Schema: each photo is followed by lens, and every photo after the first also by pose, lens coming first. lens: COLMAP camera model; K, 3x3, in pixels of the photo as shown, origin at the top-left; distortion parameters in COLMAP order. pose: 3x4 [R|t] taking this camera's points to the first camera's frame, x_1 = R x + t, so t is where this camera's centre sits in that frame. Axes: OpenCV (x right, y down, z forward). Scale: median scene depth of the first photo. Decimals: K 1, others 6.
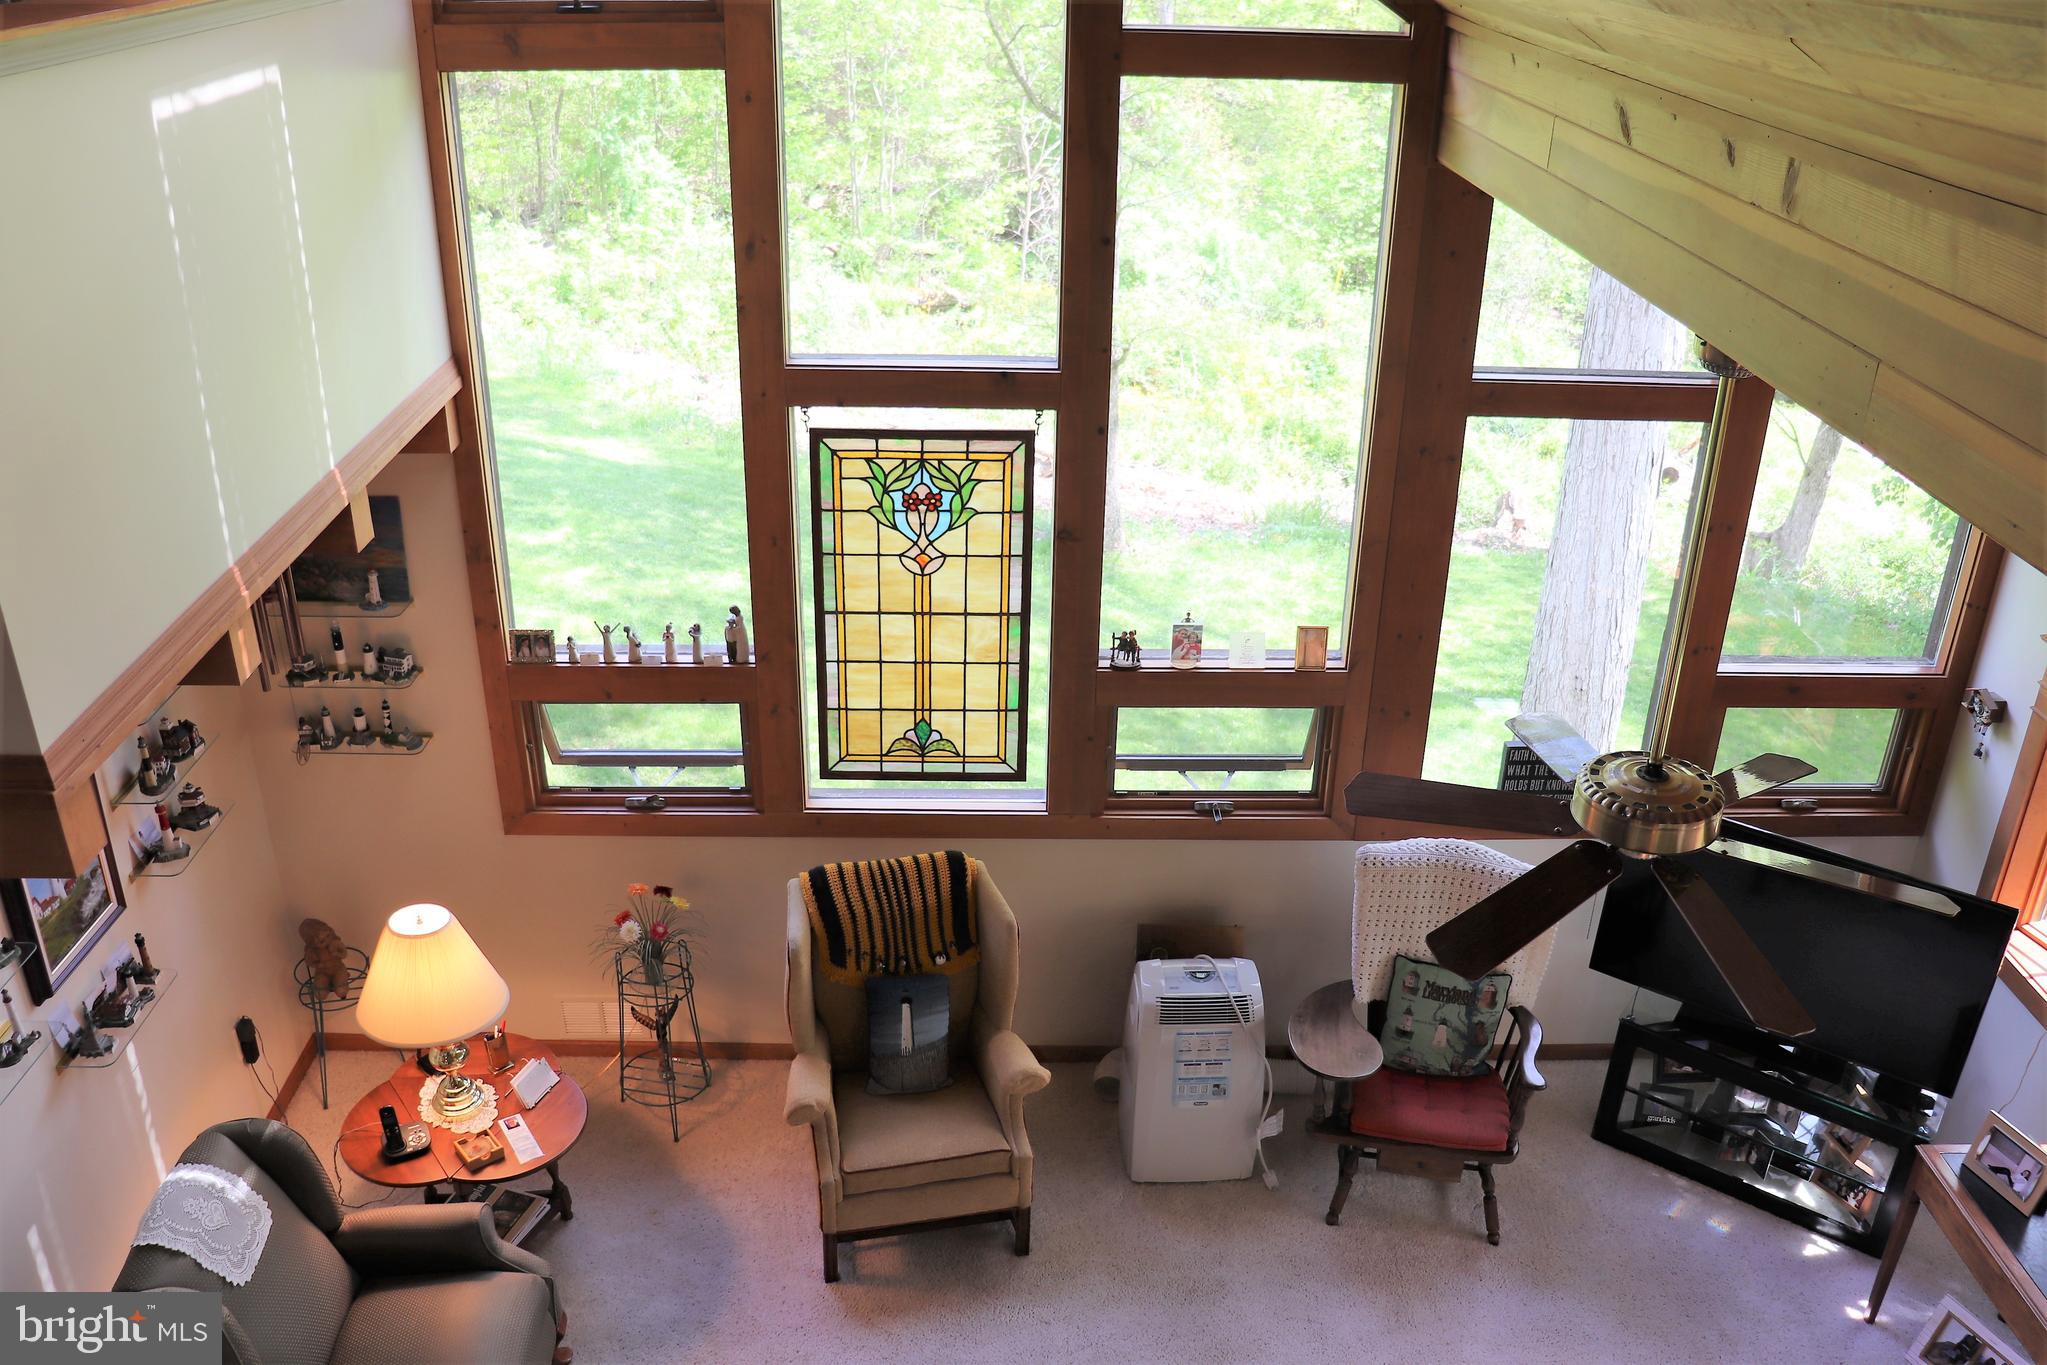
lens RADIAL K [[1695.5, 0, 1023.5], [0, 1695.5, 682.5], [0, 0, 1]] dist [-0.194825, 0.183875]
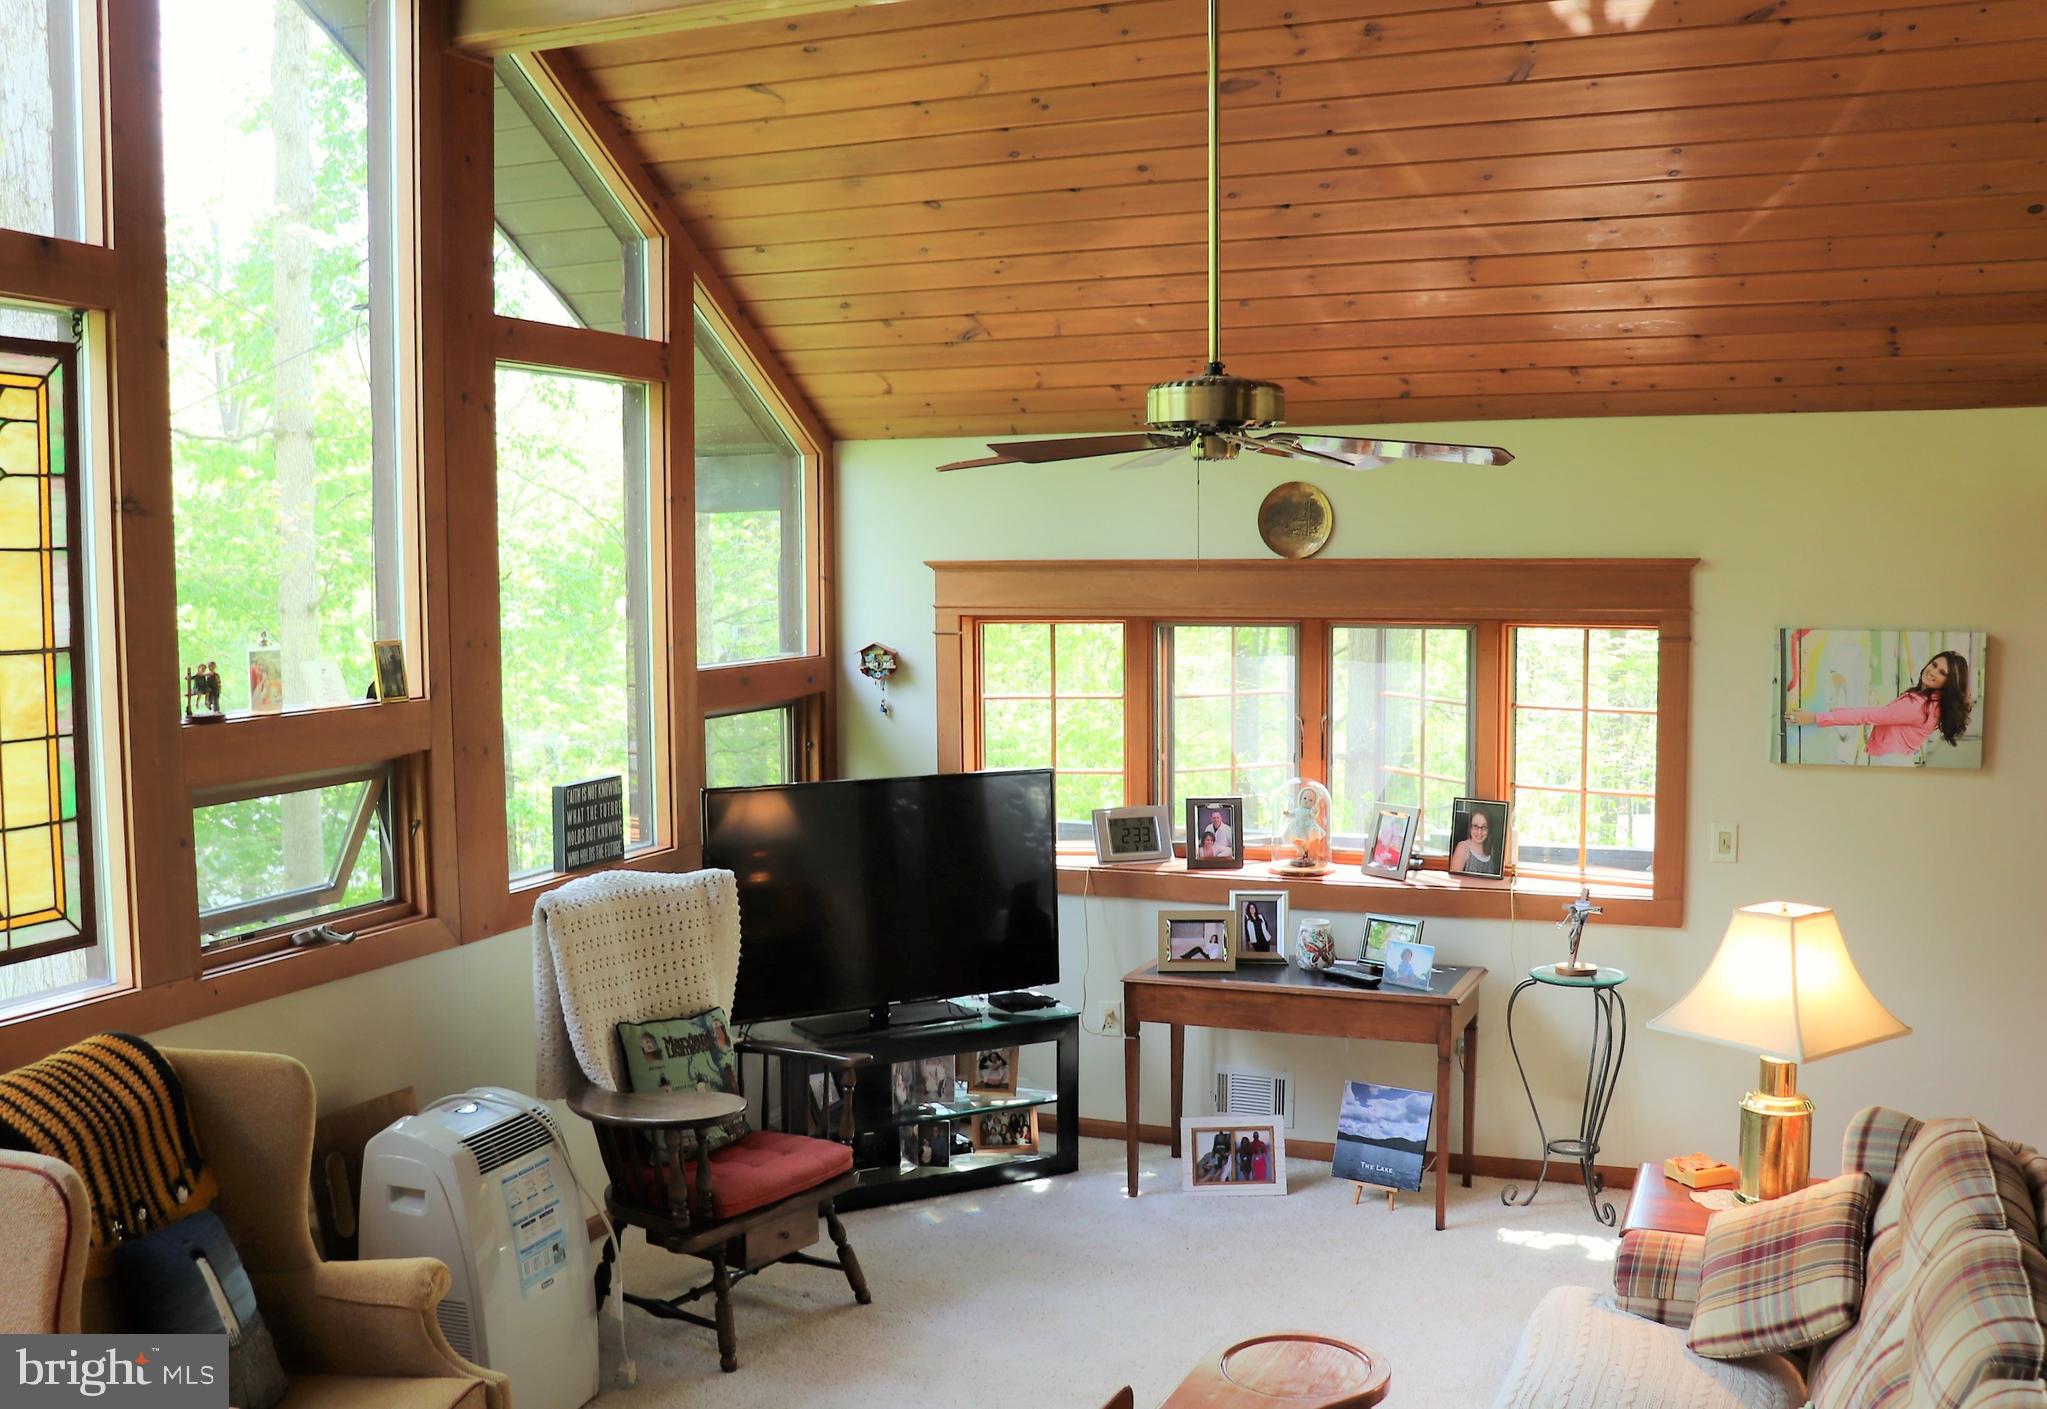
lens RADIAL K [[1905.5, 0, 1023.5], [0, 1905.5, 704.5], [0, 0, 1]] dist [-0.163772, 0.141768]
pose [[0.401958, -0.096049, 0.910607, -0.486980], [0.416103, 0.905029, -0.088214, 0.187427], [-0.815652, 0.414364, 0.403750, 0.442071]]
